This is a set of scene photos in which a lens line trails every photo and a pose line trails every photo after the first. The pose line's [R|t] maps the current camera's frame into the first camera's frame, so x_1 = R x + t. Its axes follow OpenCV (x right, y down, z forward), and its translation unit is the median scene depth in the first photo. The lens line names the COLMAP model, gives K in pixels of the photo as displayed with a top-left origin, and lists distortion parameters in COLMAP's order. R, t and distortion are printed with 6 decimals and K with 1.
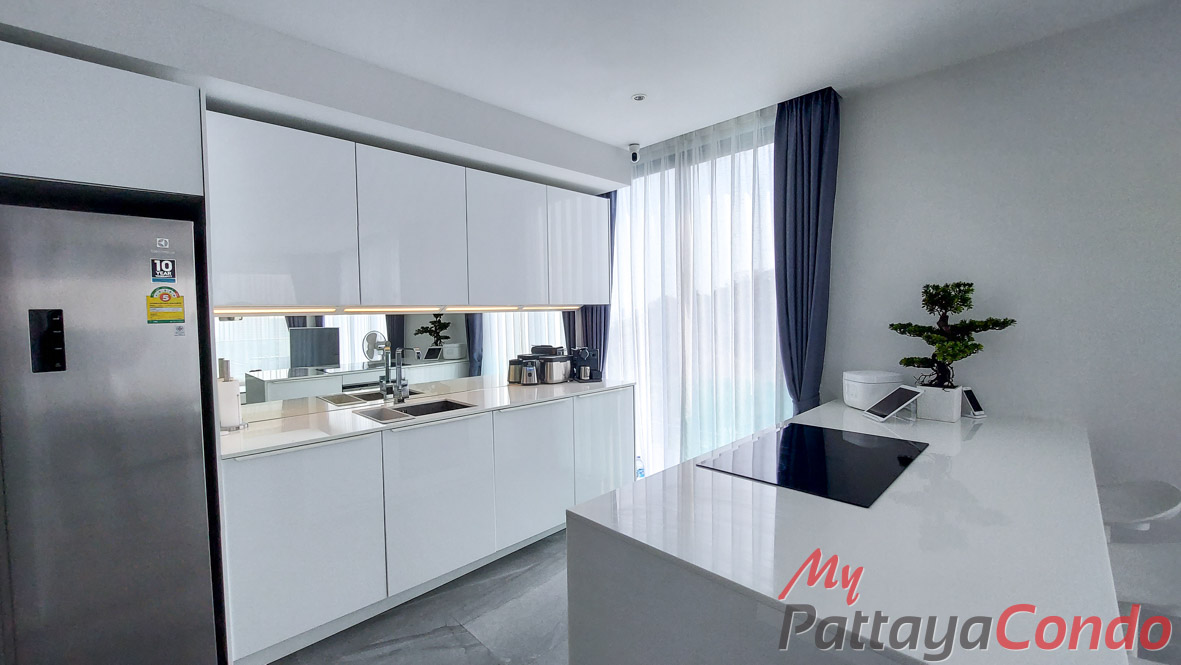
lens RADIAL K [[472.3, 0, 592.1], [0, 472.3, 335.0], [0, 0, 1]] dist [0.001754, 0.000153]
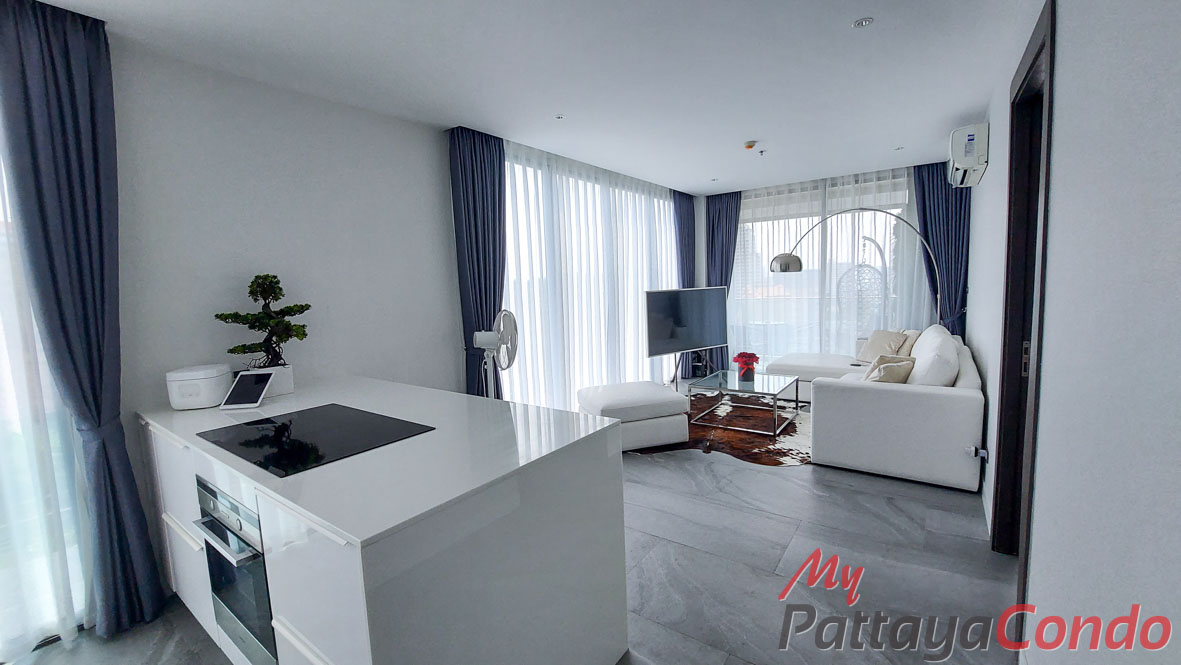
lens RADIAL K [[472.3, 0, 588.5], [0, 472.3, 333.4], [0, 0, 1]] dist [0.001754, 0.000153]
pose [[-0.140596, -0.071652, 0.987471, -0.486186], [0.088488, 0.992477, 0.084614, 0.002195], [-0.986105, 0.099275, -0.133198, 0.402948]]
